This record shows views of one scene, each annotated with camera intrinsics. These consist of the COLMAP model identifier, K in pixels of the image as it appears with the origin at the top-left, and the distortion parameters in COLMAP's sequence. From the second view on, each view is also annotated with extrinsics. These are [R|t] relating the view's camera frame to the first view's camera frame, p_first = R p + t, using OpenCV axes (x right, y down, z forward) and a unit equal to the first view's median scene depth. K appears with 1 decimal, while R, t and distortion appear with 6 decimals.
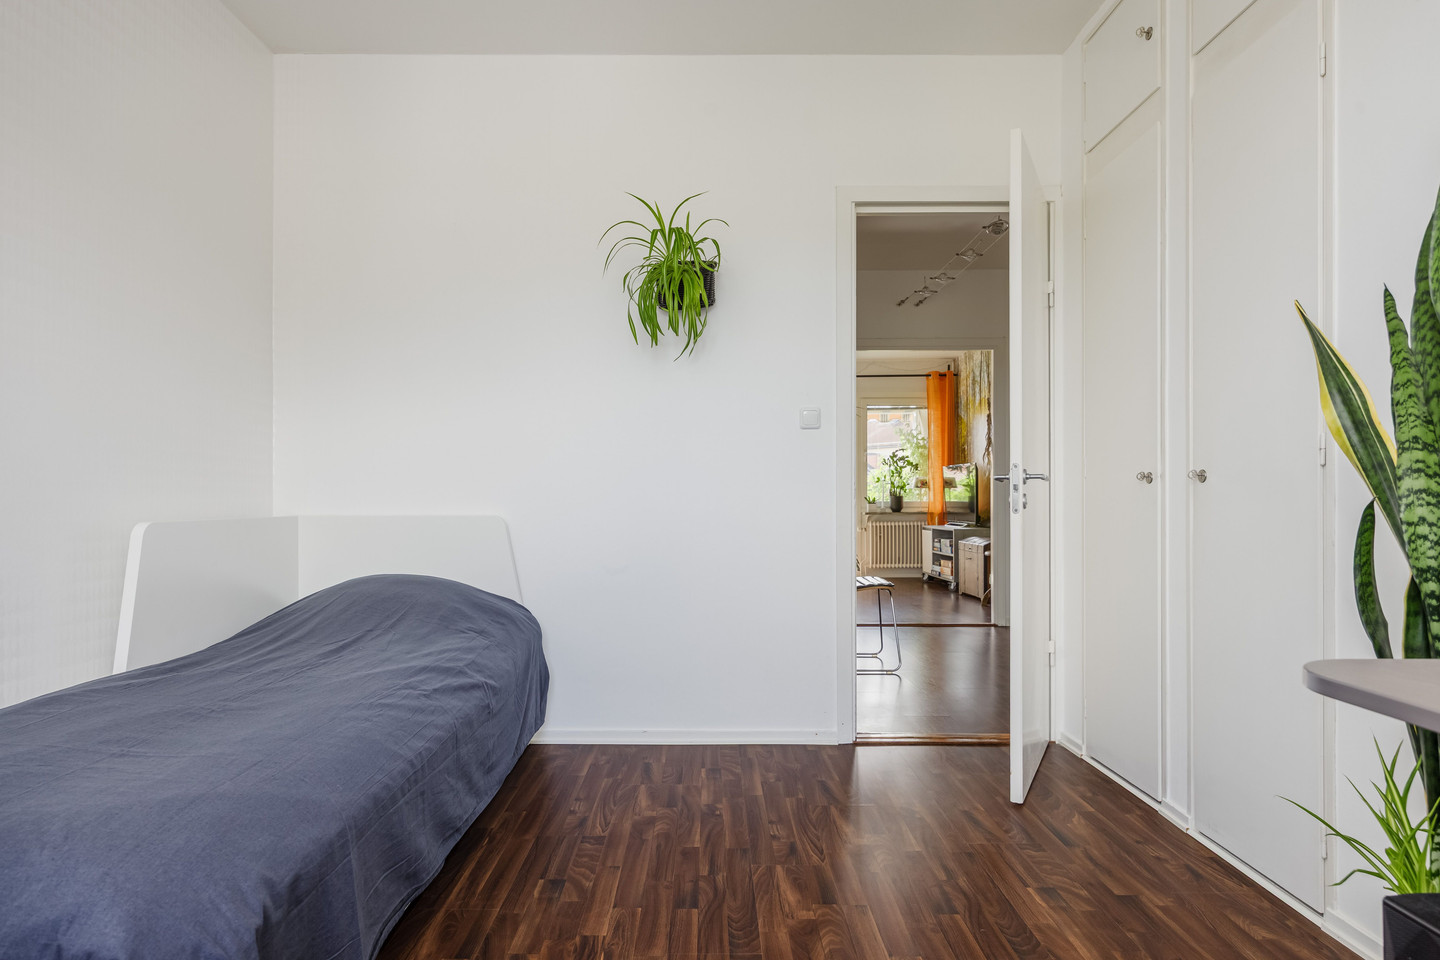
lens RADIAL K [[795.8, 0, 712.0], [0, 795.8, 491.1], [0, 0, 1]] dist [0.006140, 0.000226]
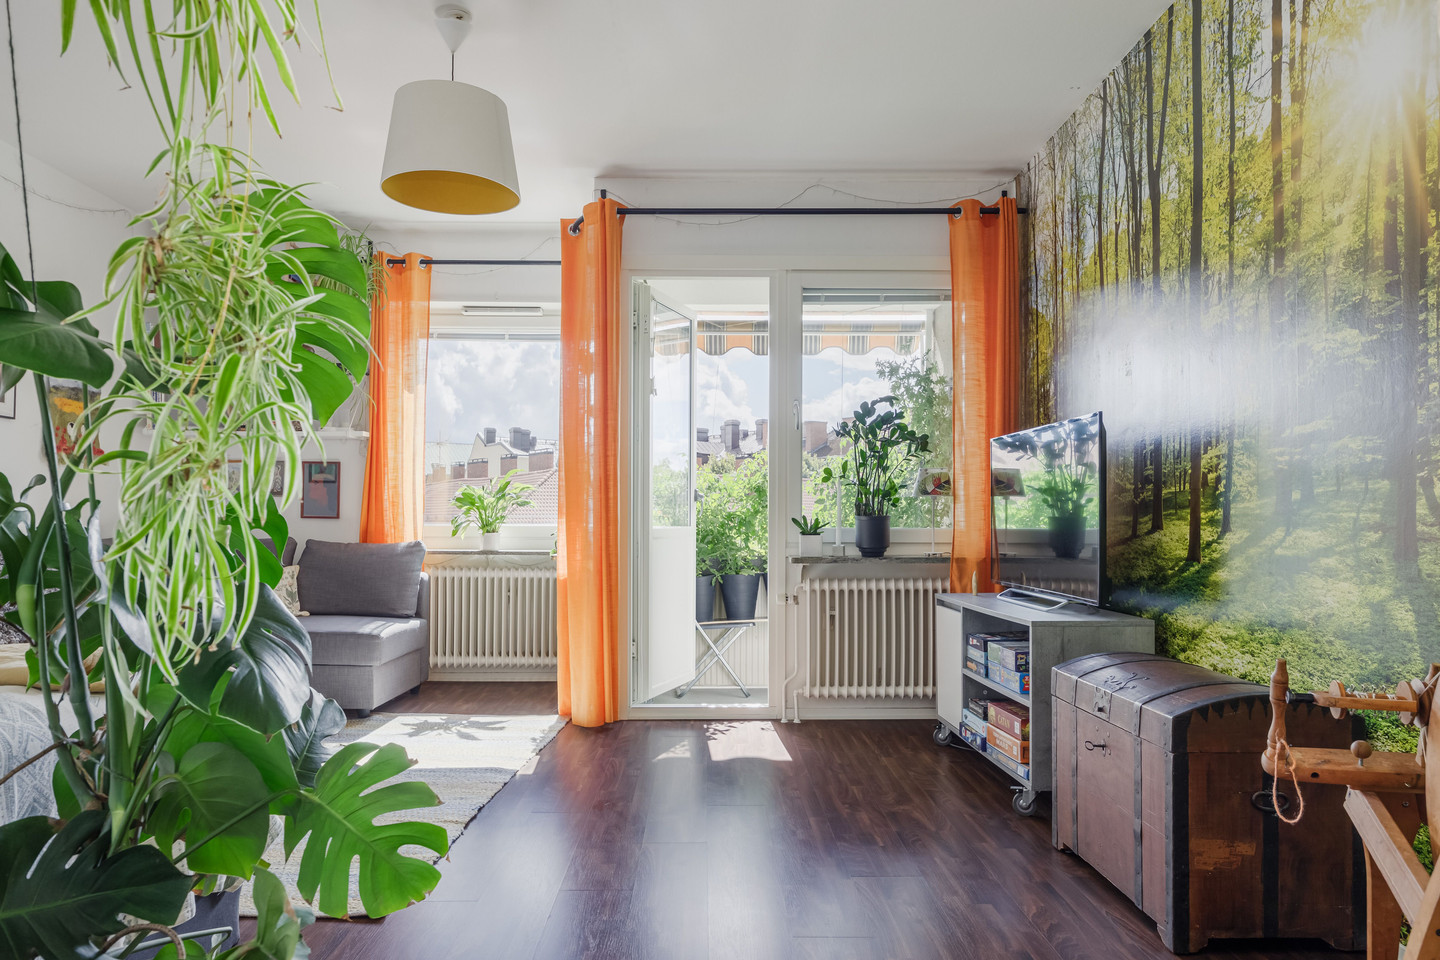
lens RADIAL K [[934.7, 0, 725.7], [0, 934.7, 516.4], [0, 0, 1]] dist [-0.000441, -0.000180]
pose [[0.999648, 0.002174, 0.026429, 0.149261], [-0.002378, 0.999968, 0.007671, 0.003096], [-0.026411, -0.007731, 0.999621, 0.548112]]
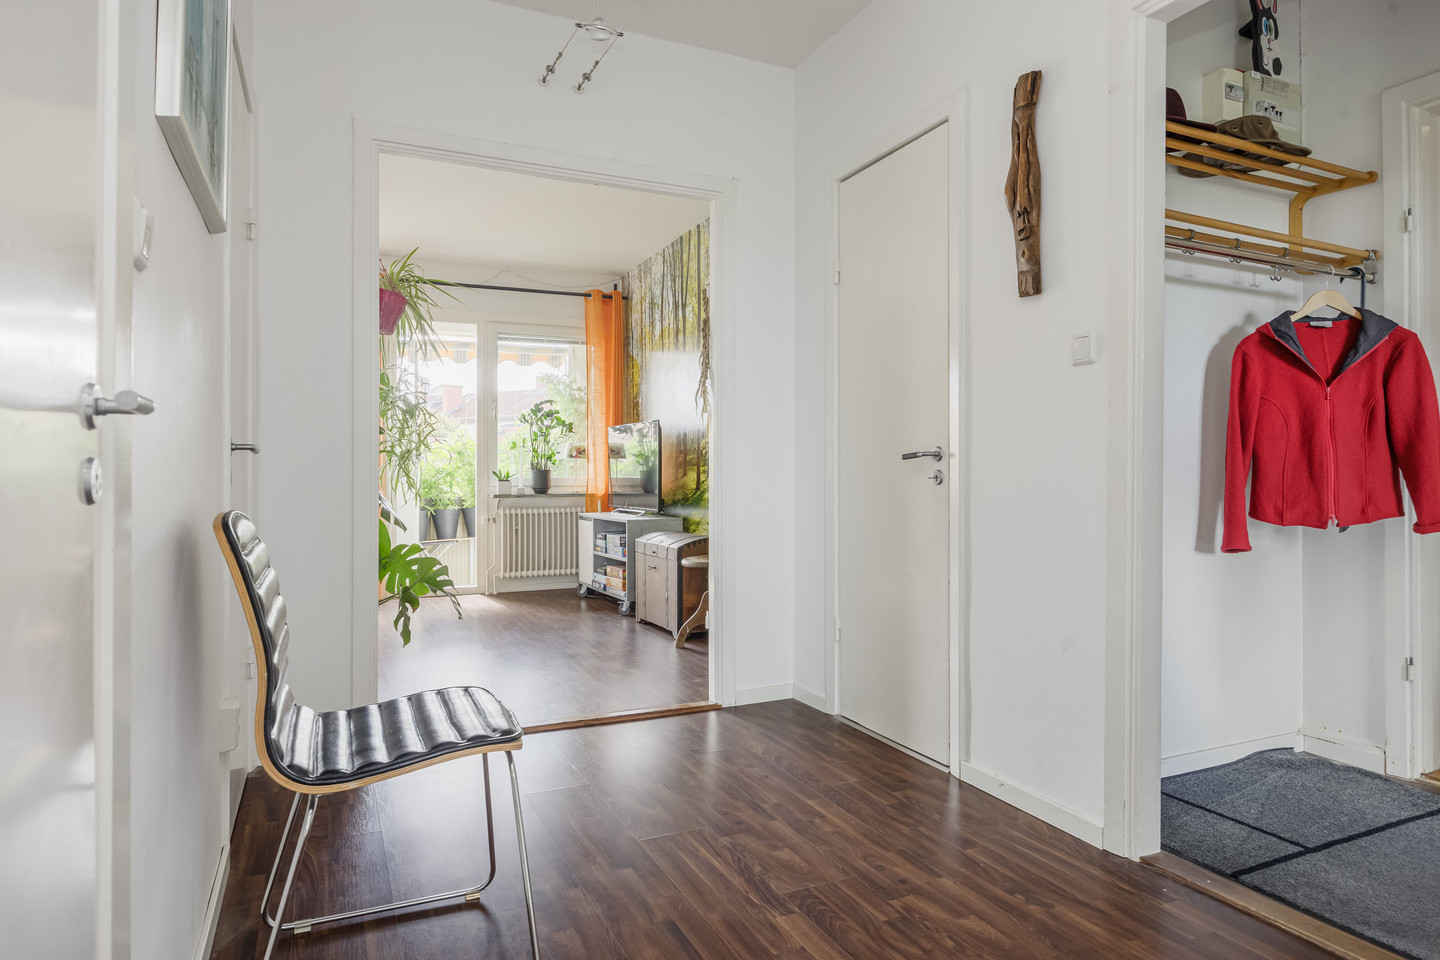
lens RADIAL K [[844.2, 0, 723.8], [0, 844.2, 471.4], [0, 0, 1]] dist [0.002051, -0.000368]
pose [[0.905826, 0.001179, 0.423647, 0.070252], [-0.003485, 0.999983, 0.004668, 0.003644], [-0.423635, -0.005705, 0.905815, 0.291701]]
